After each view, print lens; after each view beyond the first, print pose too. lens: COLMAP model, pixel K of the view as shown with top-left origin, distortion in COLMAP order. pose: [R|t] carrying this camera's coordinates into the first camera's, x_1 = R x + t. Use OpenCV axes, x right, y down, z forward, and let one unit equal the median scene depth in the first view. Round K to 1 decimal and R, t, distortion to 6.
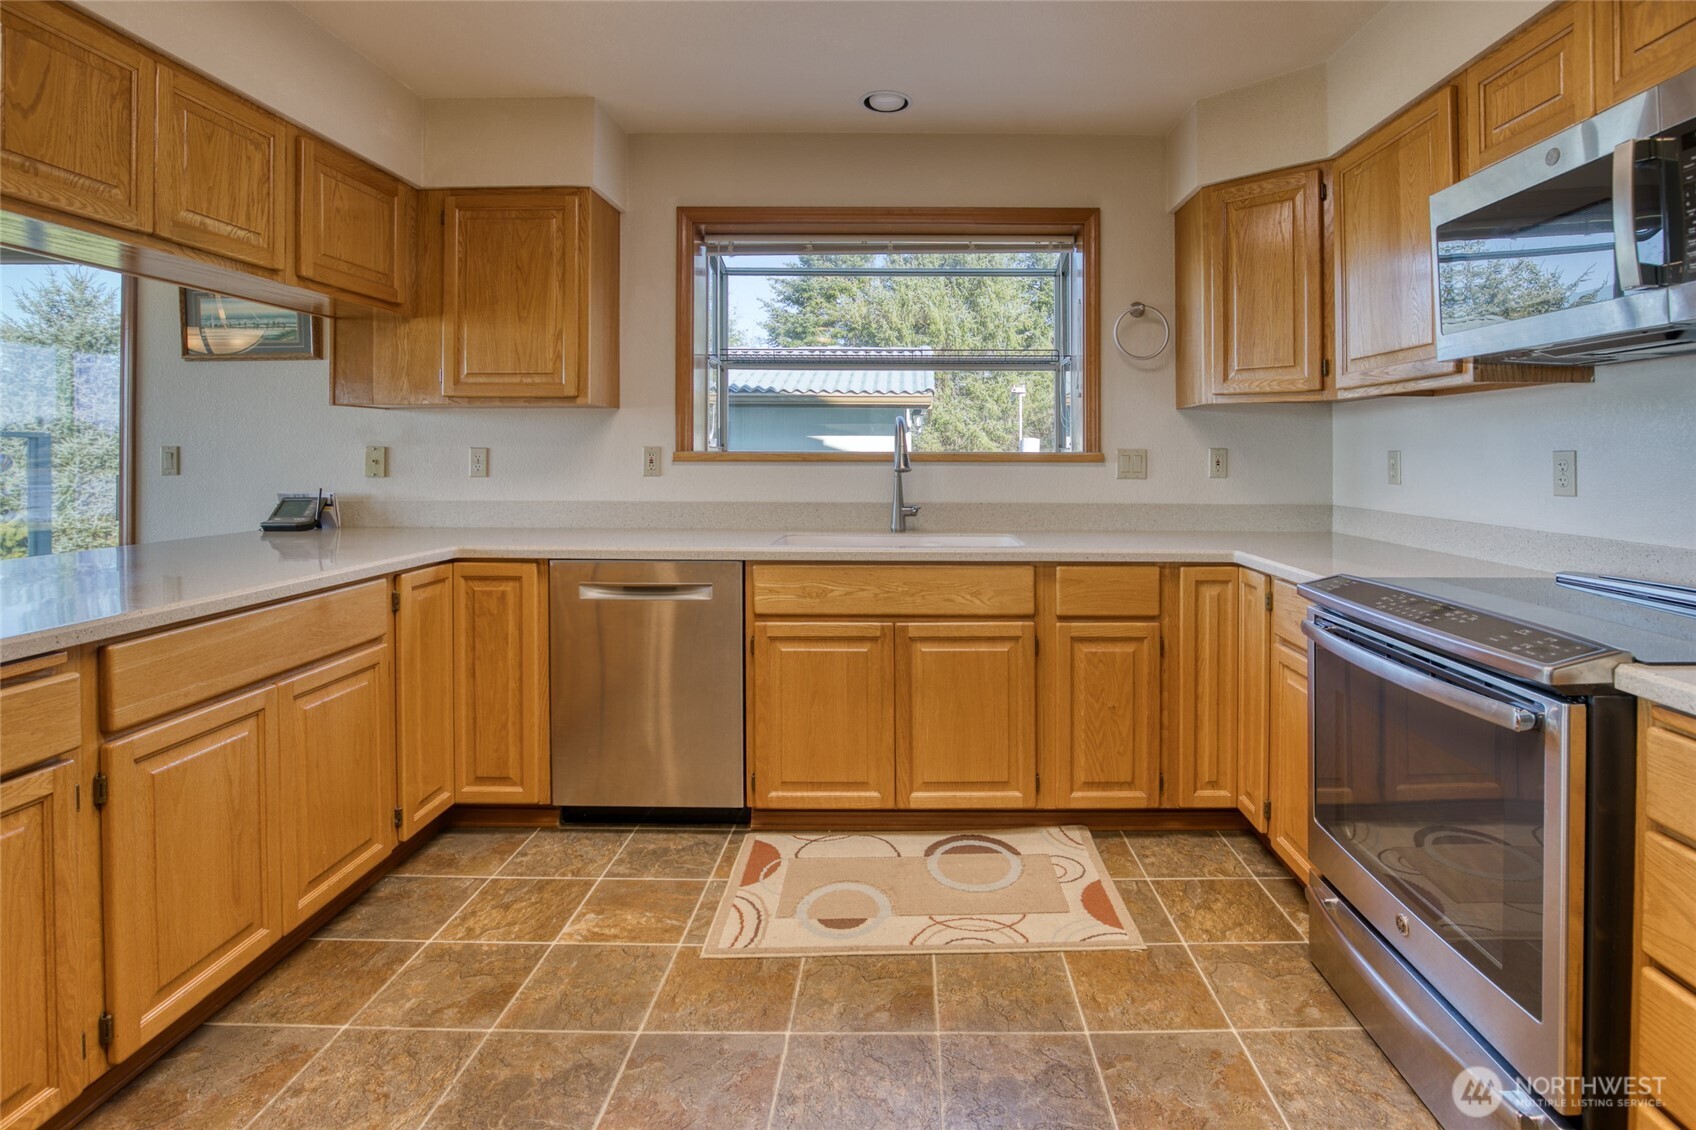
lens RADIAL K [[811.5, 0, 914.4], [0, 811.5, 457.0], [0, 0, 1]] dist [-0.025819, 0.001383]
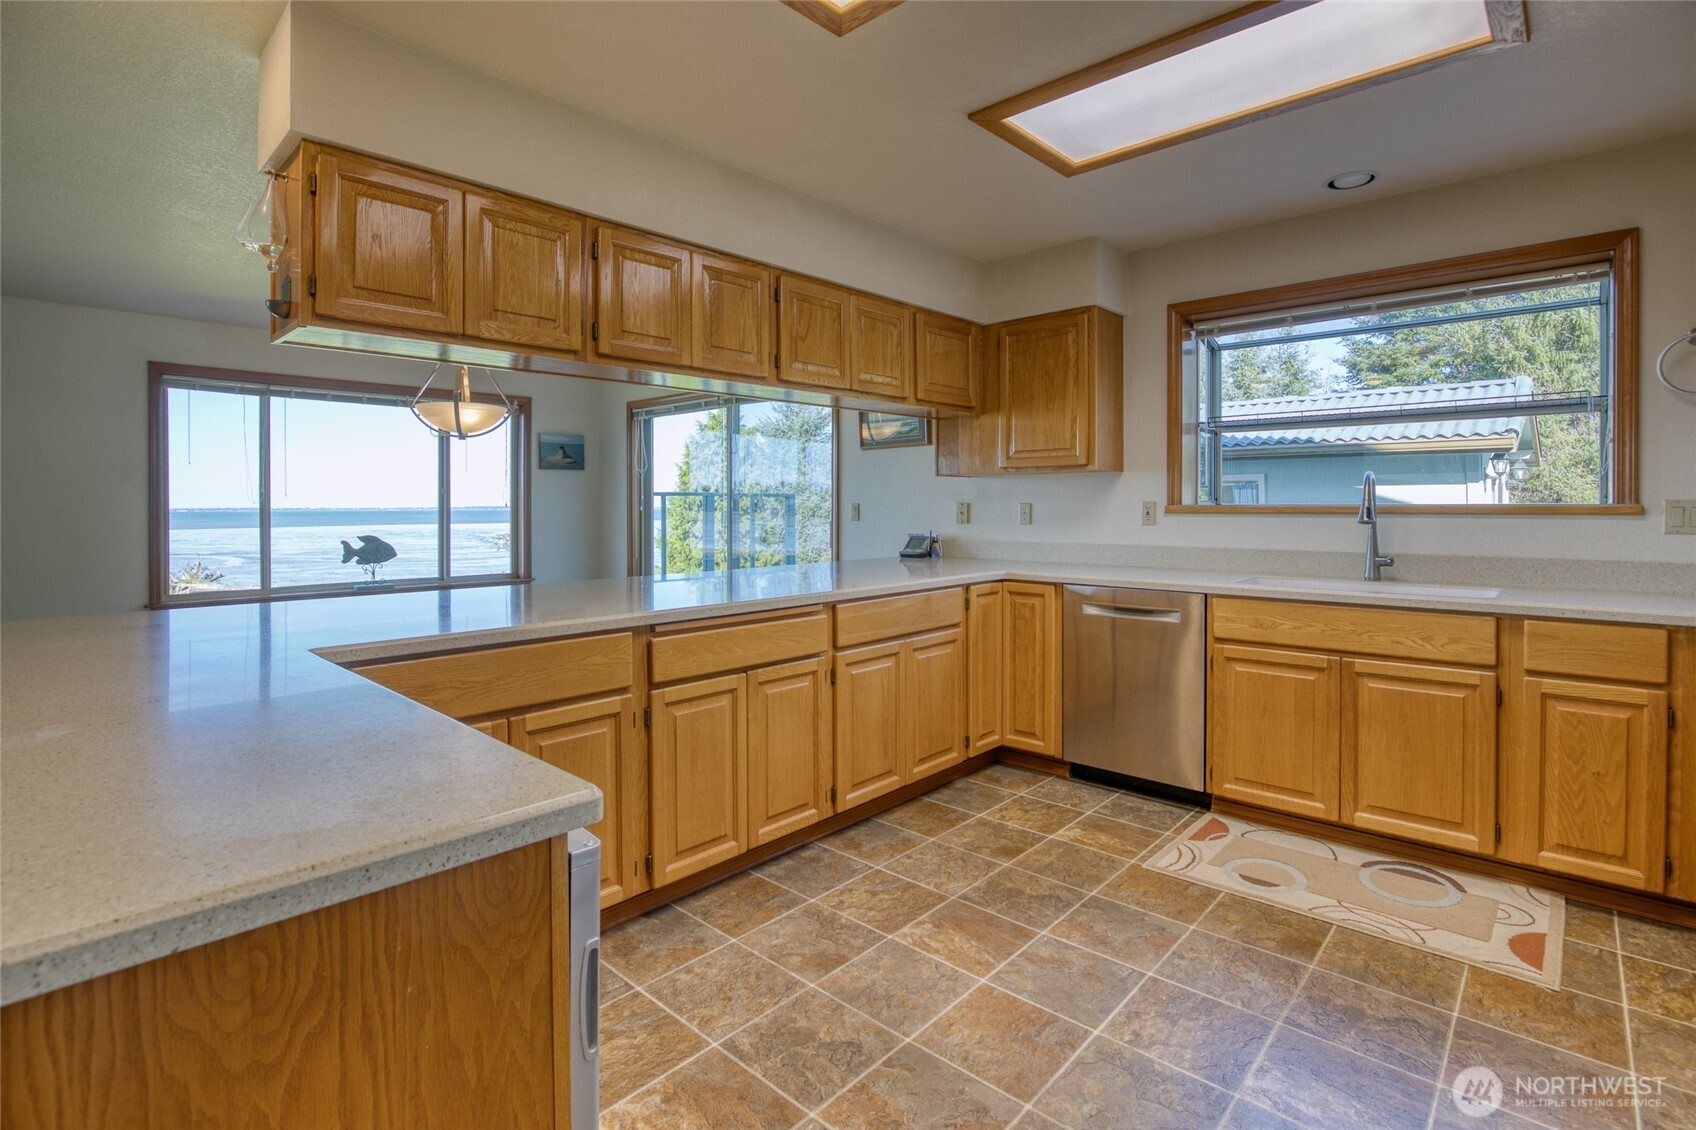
lens RADIAL K [[796.9, 0, 865.4], [0, 796.9, 526.8], [0, 0, 1]] dist [-0.030897, 0.004784]
pose [[0.742610, 0.012972, -0.669598, 0.213453], [0.003087, 0.999735, 0.022792, -0.003322], [0.669717, -0.018992, 0.742374, -0.247319]]
